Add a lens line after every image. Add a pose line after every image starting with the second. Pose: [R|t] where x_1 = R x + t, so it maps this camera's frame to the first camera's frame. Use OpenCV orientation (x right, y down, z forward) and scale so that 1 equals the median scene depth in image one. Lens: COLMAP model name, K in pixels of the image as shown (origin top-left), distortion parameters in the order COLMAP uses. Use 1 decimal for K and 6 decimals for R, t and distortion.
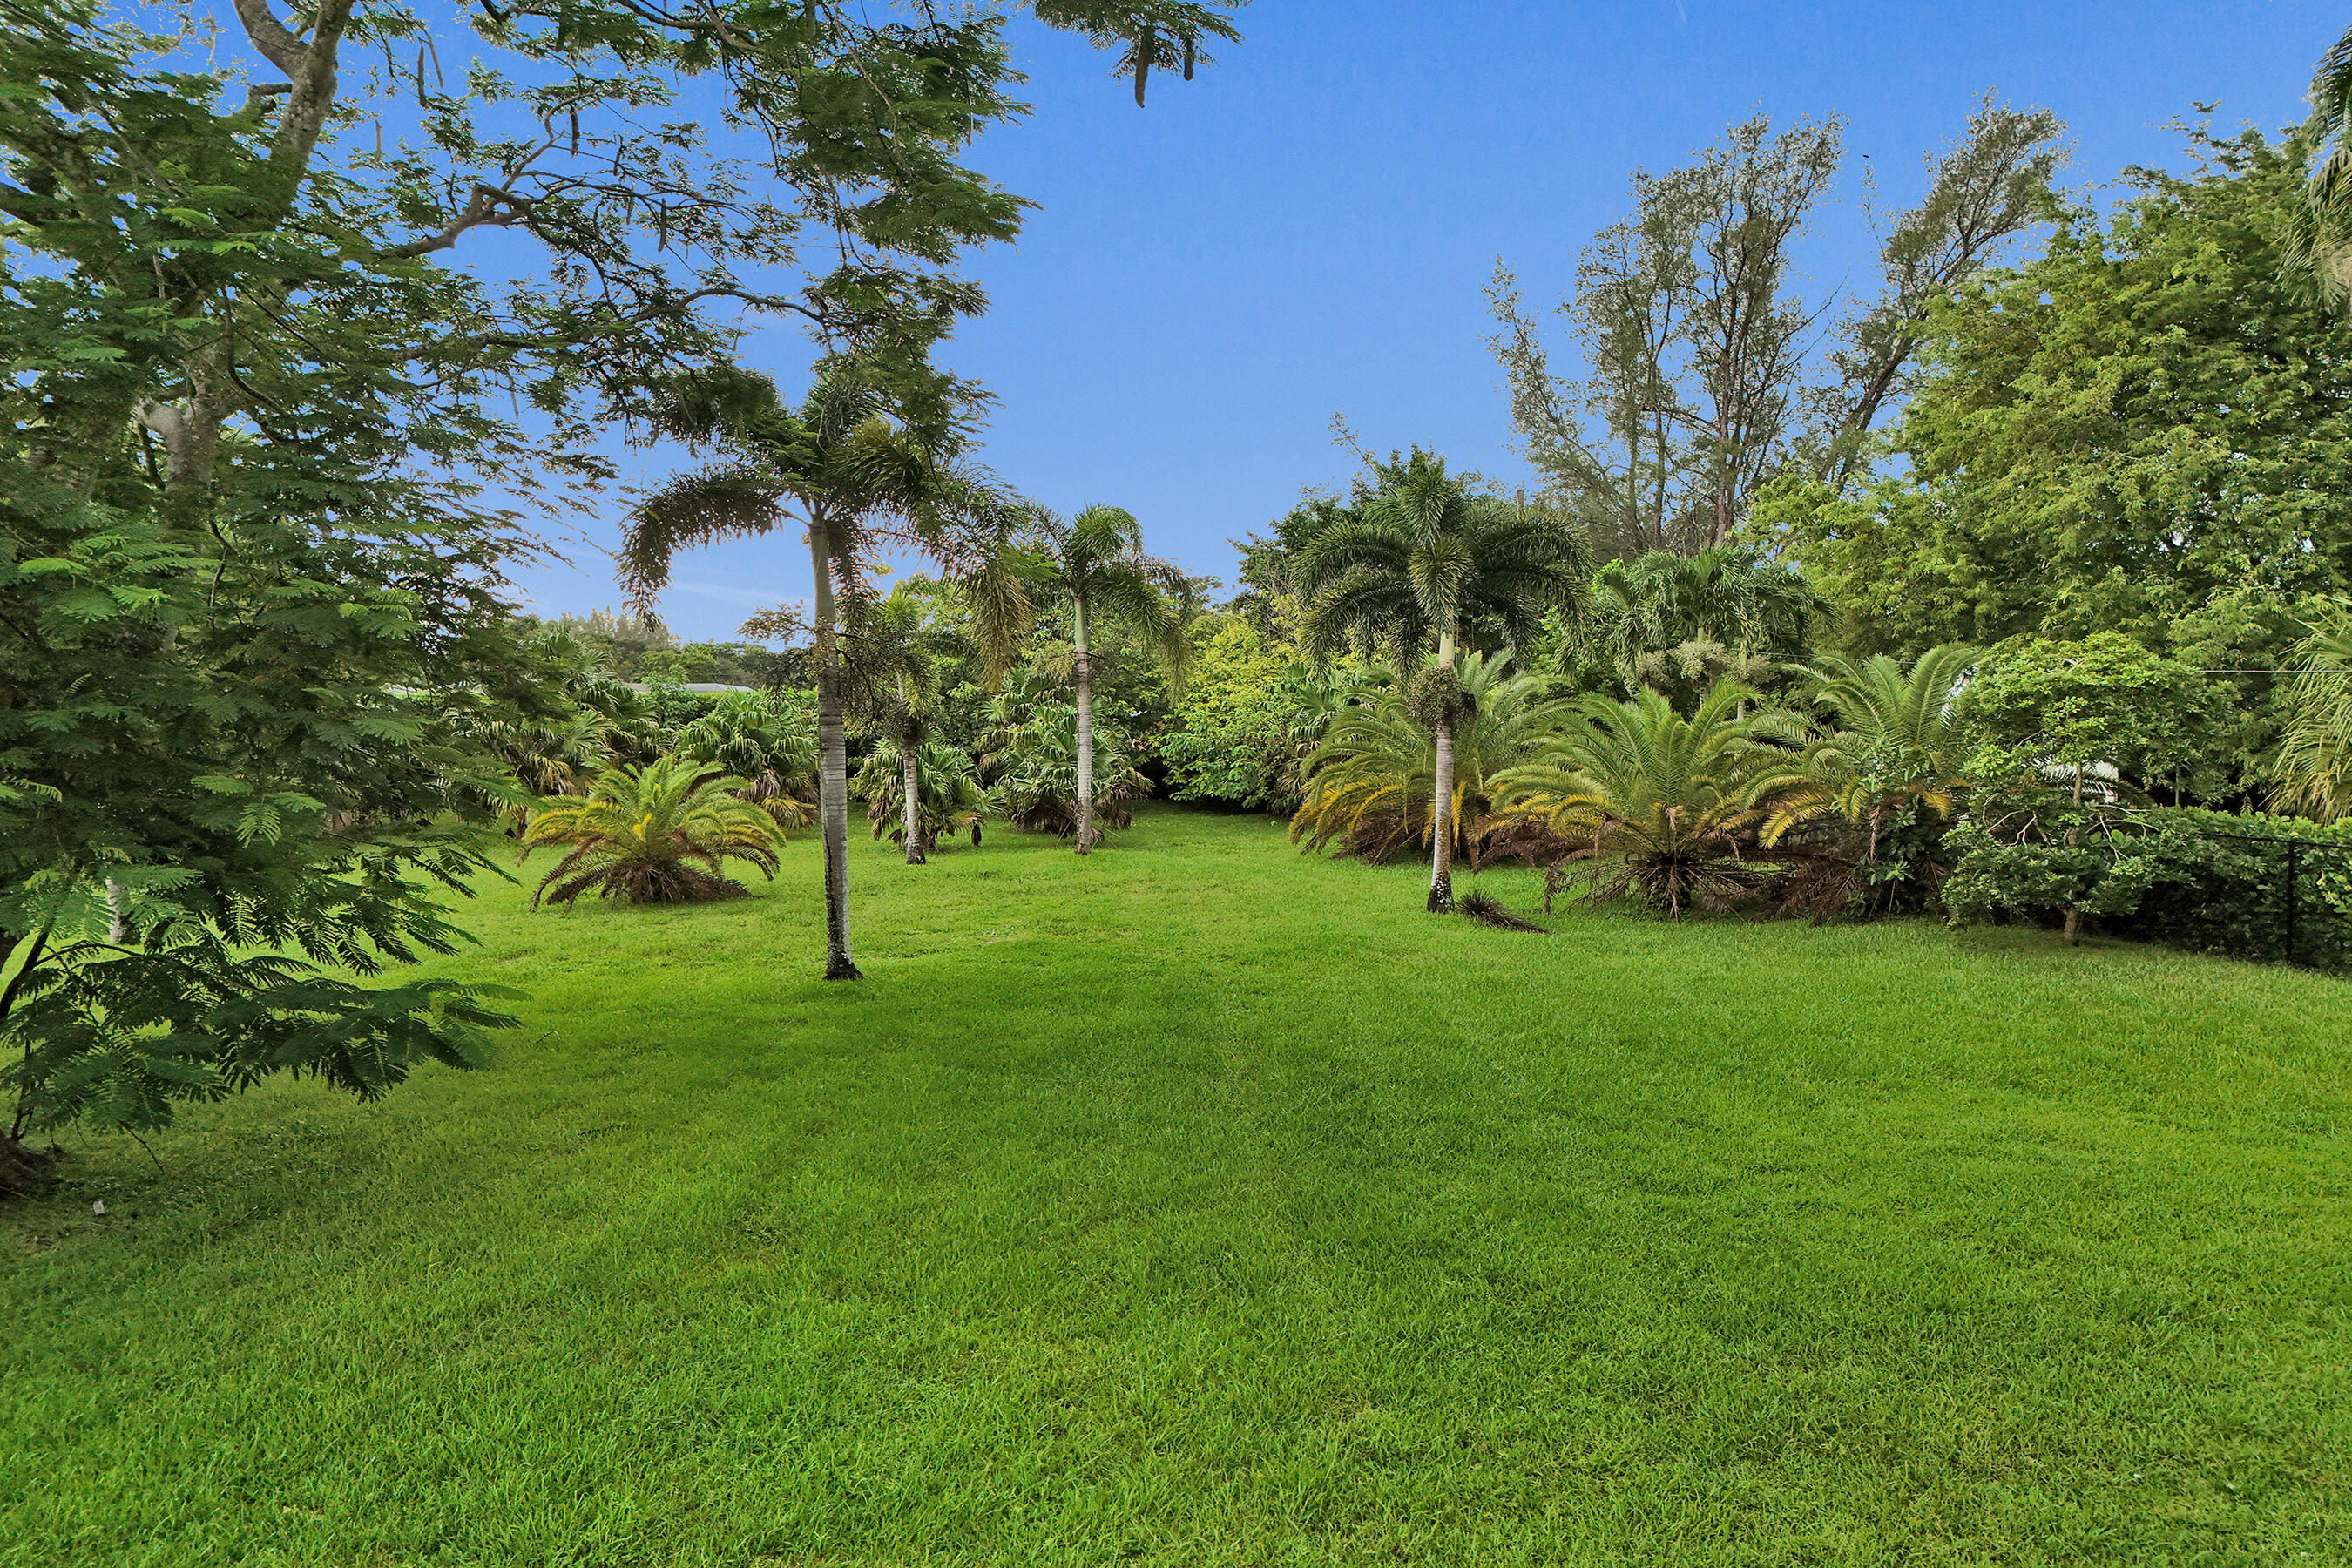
lens RADIAL K [[1688.8, 0, 1185.7], [0, 1688.8, 782.1], [0, 0, 1]] dist [0.070090, -0.070942]
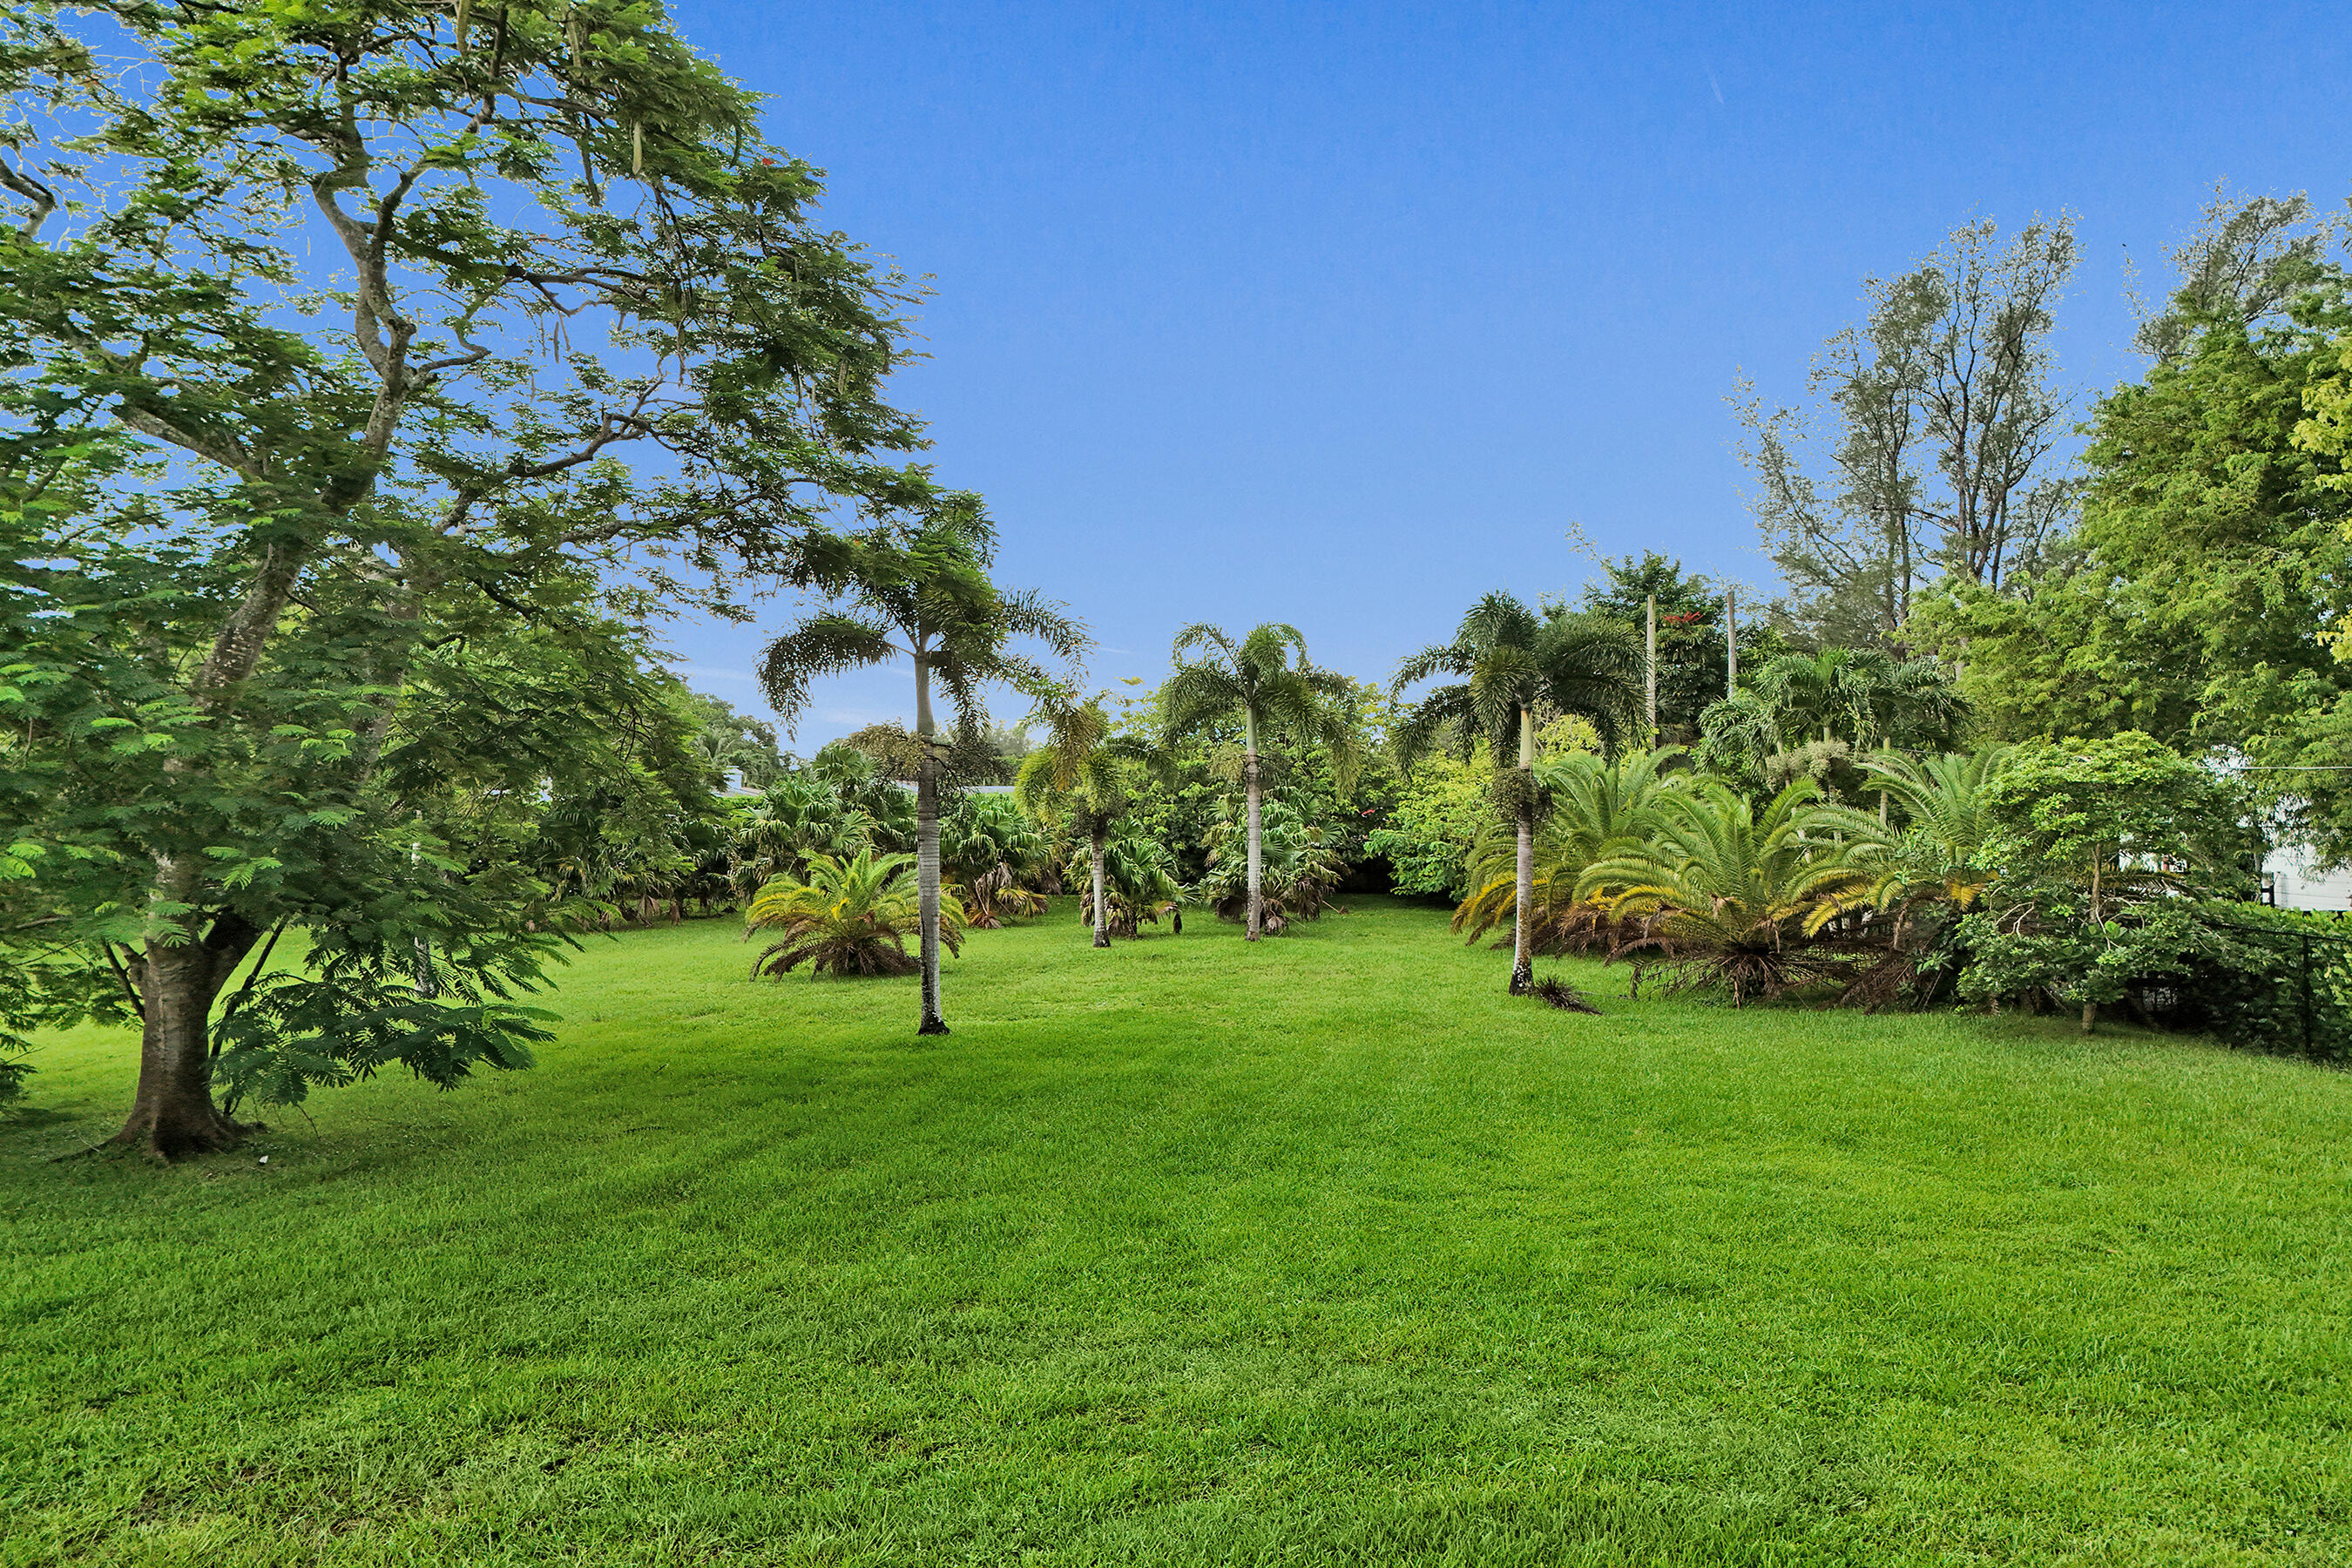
lens RADIAL K [[1677.4, 0, 1184.8], [0, 1677.4, 747.8], [0, 0, 1]] dist [0.067585, -0.070653]
pose [[0.980181, -0.009402, -0.197878, 0.145918], [-0.006407, 0.996846, -0.079103, 0.006070], [0.197998, 0.078803, 0.977030, -0.091727]]
